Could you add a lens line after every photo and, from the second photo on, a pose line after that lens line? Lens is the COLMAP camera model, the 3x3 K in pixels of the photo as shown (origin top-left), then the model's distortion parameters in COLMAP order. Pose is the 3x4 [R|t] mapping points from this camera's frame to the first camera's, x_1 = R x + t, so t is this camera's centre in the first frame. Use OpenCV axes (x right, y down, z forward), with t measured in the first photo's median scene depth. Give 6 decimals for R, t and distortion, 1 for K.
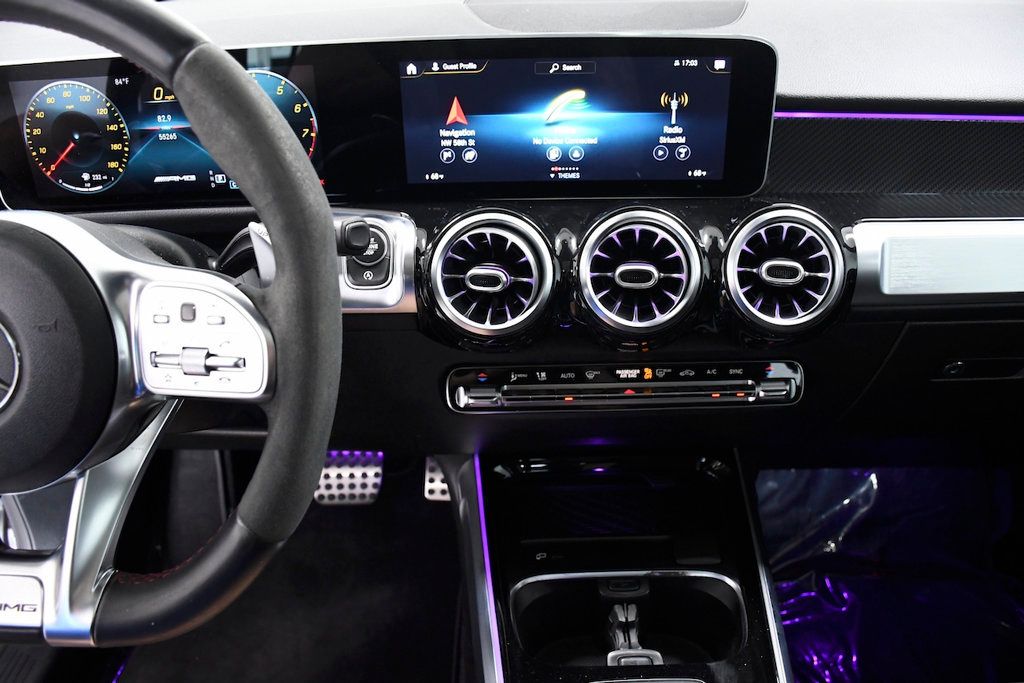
lens RADIAL K [[796.3, 0, 512.0], [0, 796.3, 341.5], [0, 0, 1]] dist [-0.157061, 0.099561]
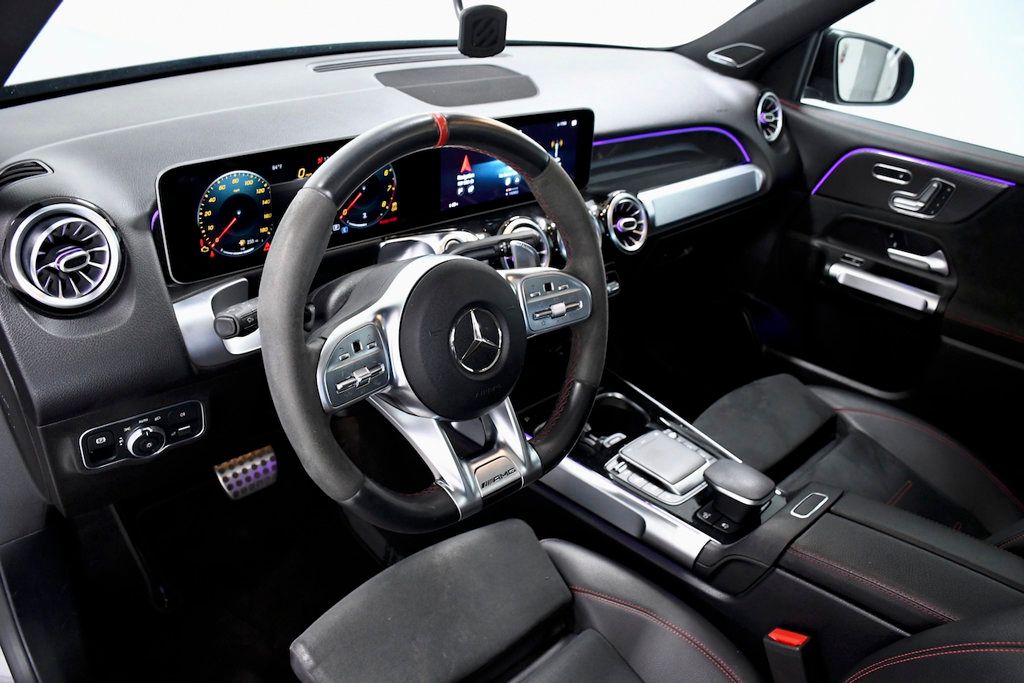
lens RADIAL K [[796.3, 0, 512.0], [0, 796.3, 341.5], [0, 0, 1]] dist [-0.157061, 0.099561]
pose [[0.708023, -0.260577, 0.656356, -1.162550], [0.242403, 0.962640, 0.120688, -0.107084], [-0.663283, 0.073653, 0.744735, -0.269334]]
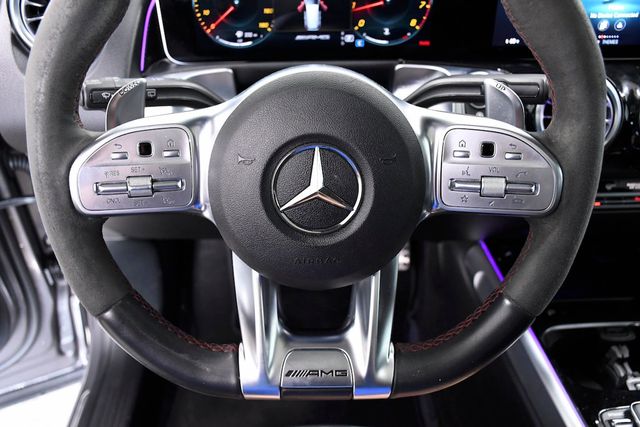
lens RADIAL K [[563.7, 0, 320.0], [0, 563.7, 213.5], [0, 0, 1]] dist [-0.117494, 0.147604]
pose [[0.999555, -0.004946, 0.029425, -0.461409], [0.001554, 0.993457, 0.114193, -0.024536], [-0.029797, -0.114096, 0.993023, 0.035384]]
